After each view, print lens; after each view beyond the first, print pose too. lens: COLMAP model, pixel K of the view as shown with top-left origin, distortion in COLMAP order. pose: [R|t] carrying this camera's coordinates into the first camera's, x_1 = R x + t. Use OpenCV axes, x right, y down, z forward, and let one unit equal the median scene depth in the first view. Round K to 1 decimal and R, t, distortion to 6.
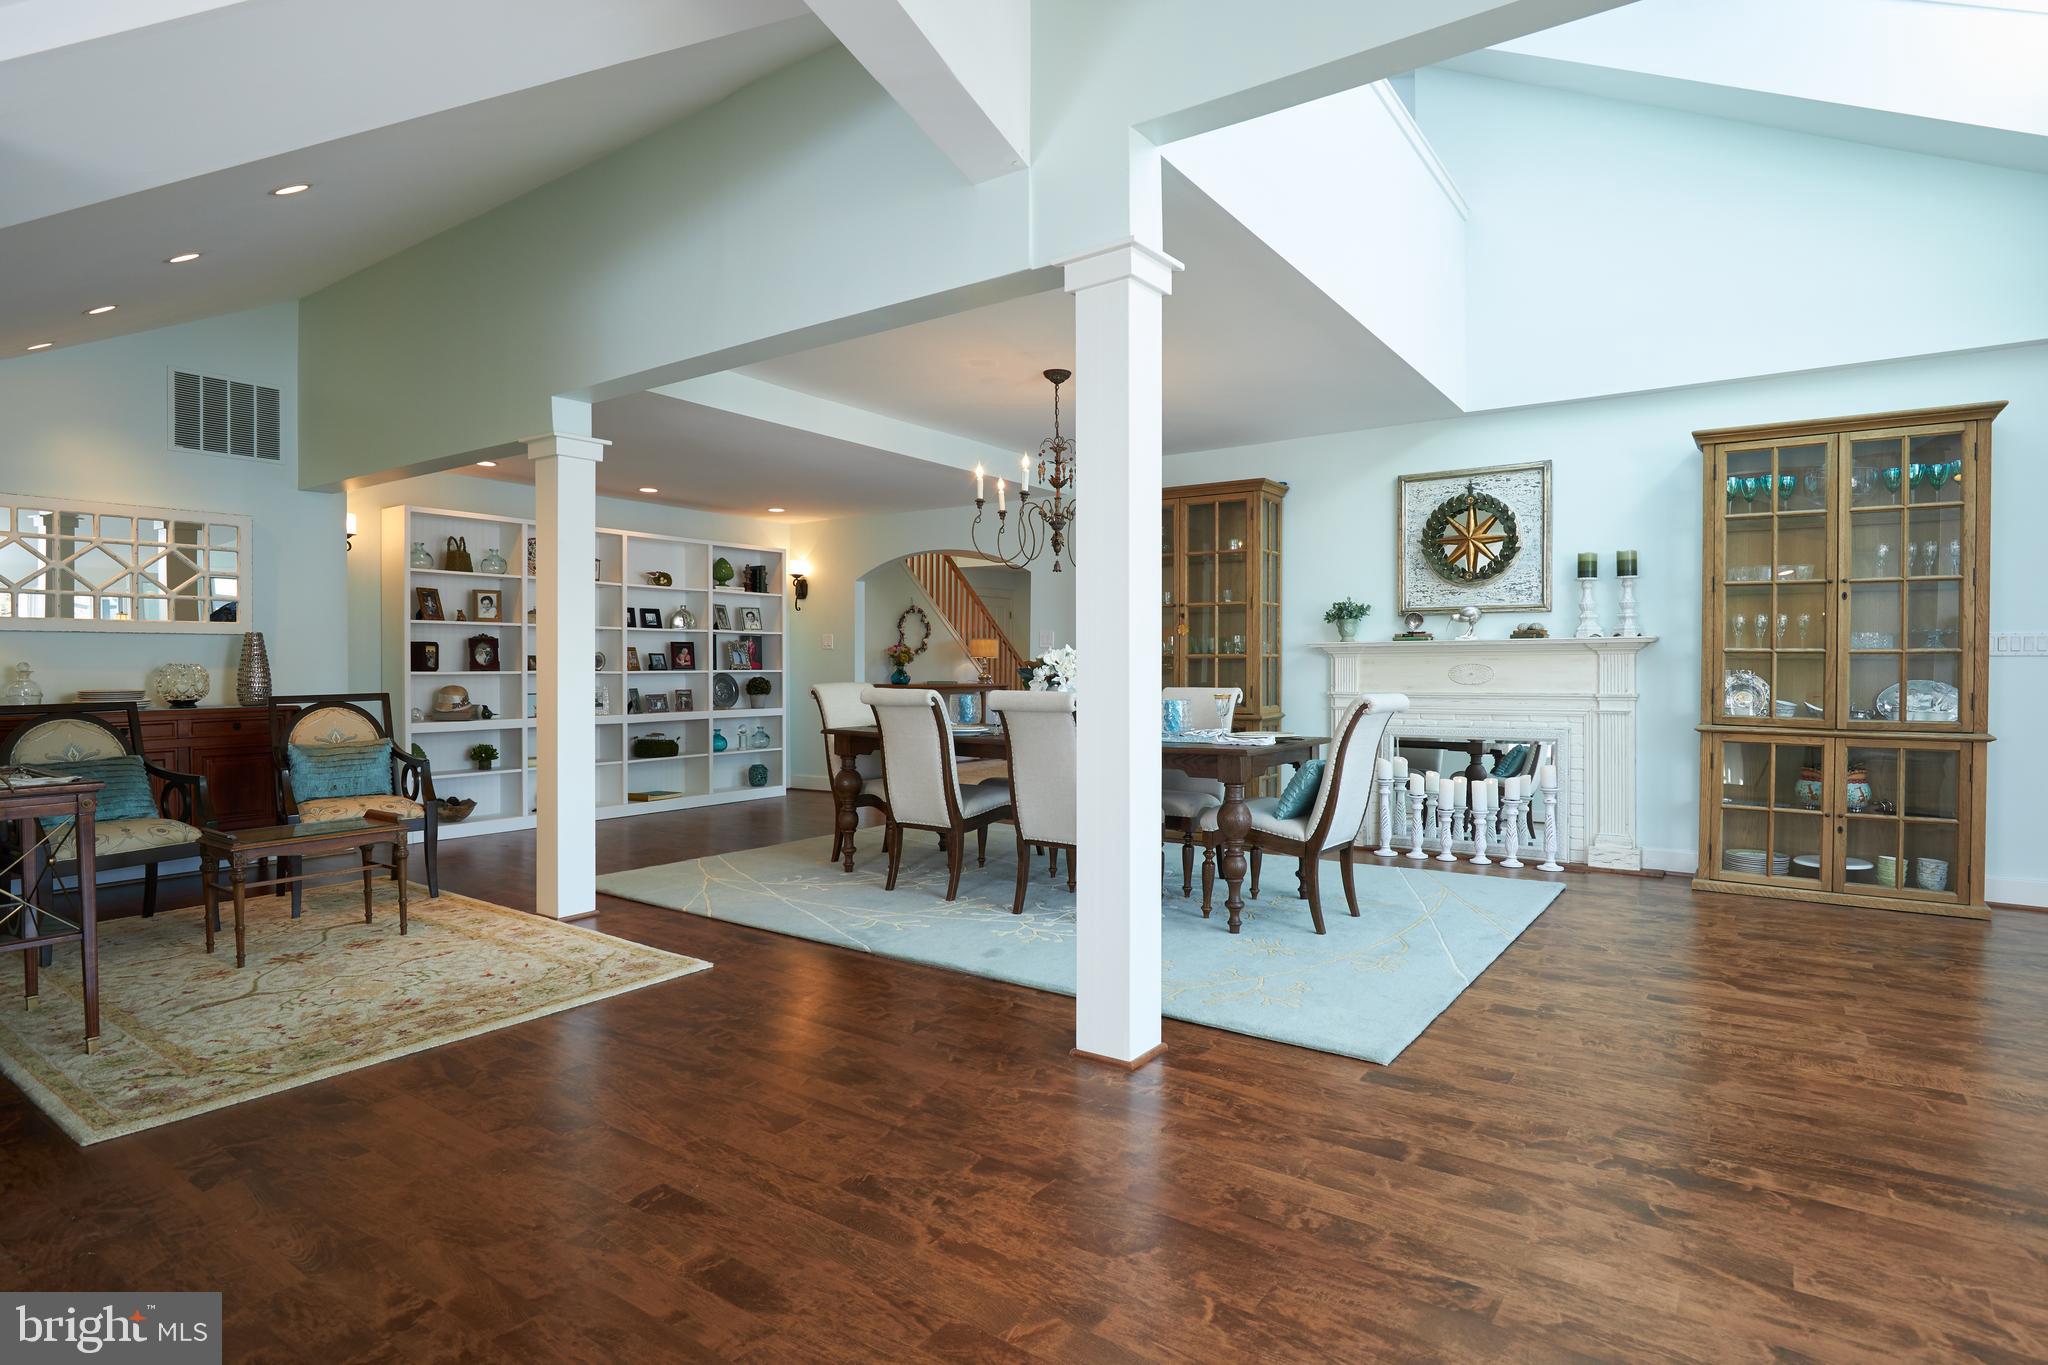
lens RADIAL K [[1060.6, 0, 1024.0], [0, 1060.6, 682.5], [0, 0, 1]] dist [-0.019444, 0.000625]
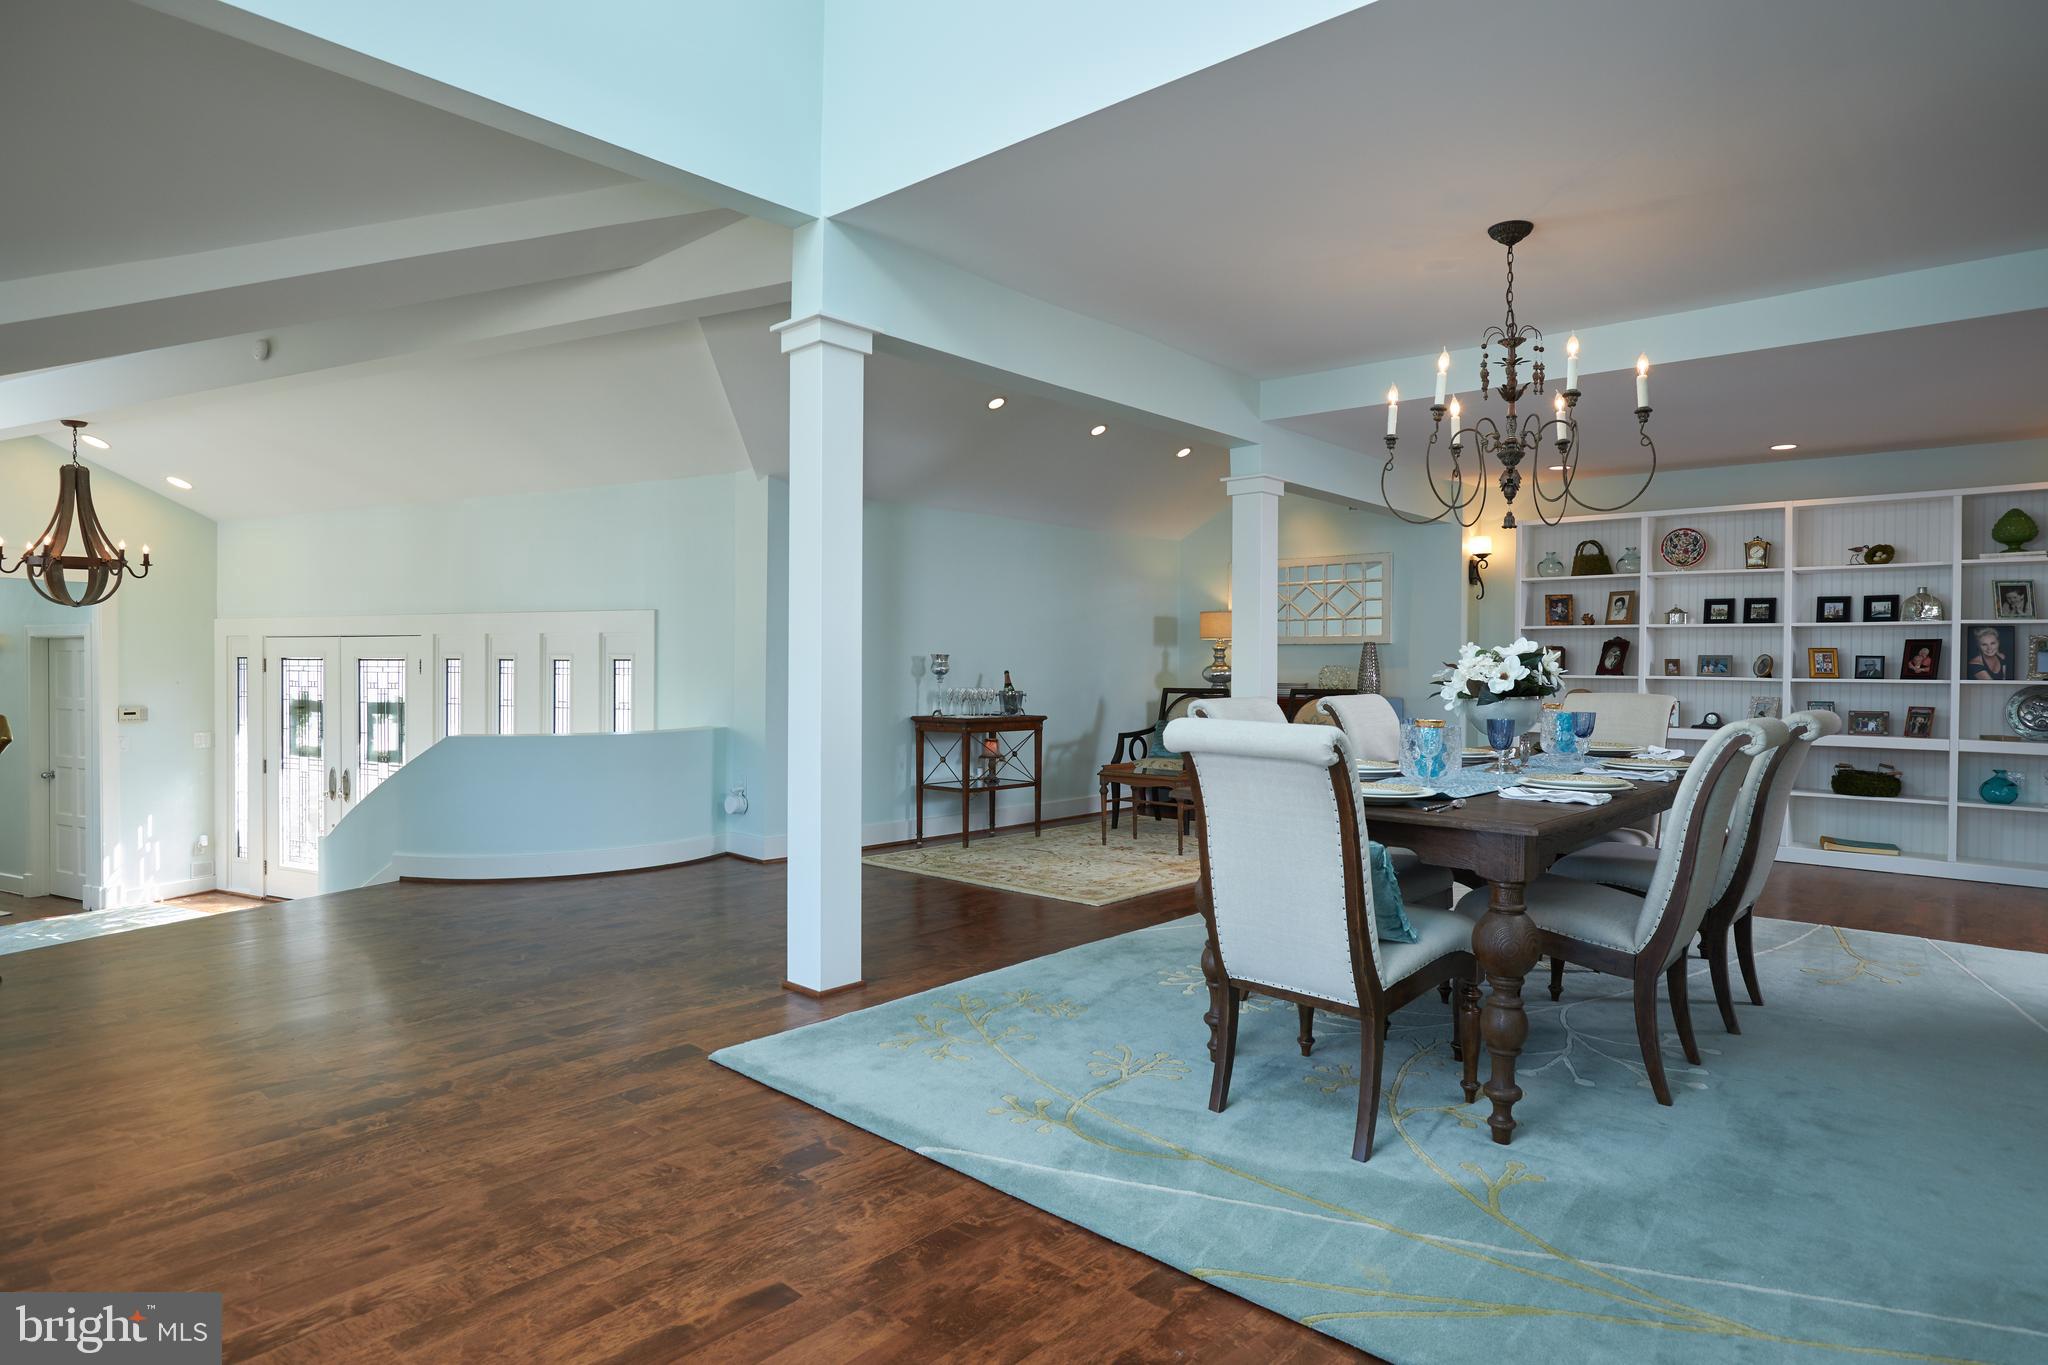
lens RADIAL K [[1102.4, 0, 1024.0], [0, 1102.4, 682.5], [0, 0, 1]] dist [-0.003747, -0.014439]
pose [[-0.105849, 0.016117, -0.994252, 1.278237], [-0.024849, 0.999514, 0.018847, -0.022674], [0.994072, 0.026701, -0.105397, 1.323627]]
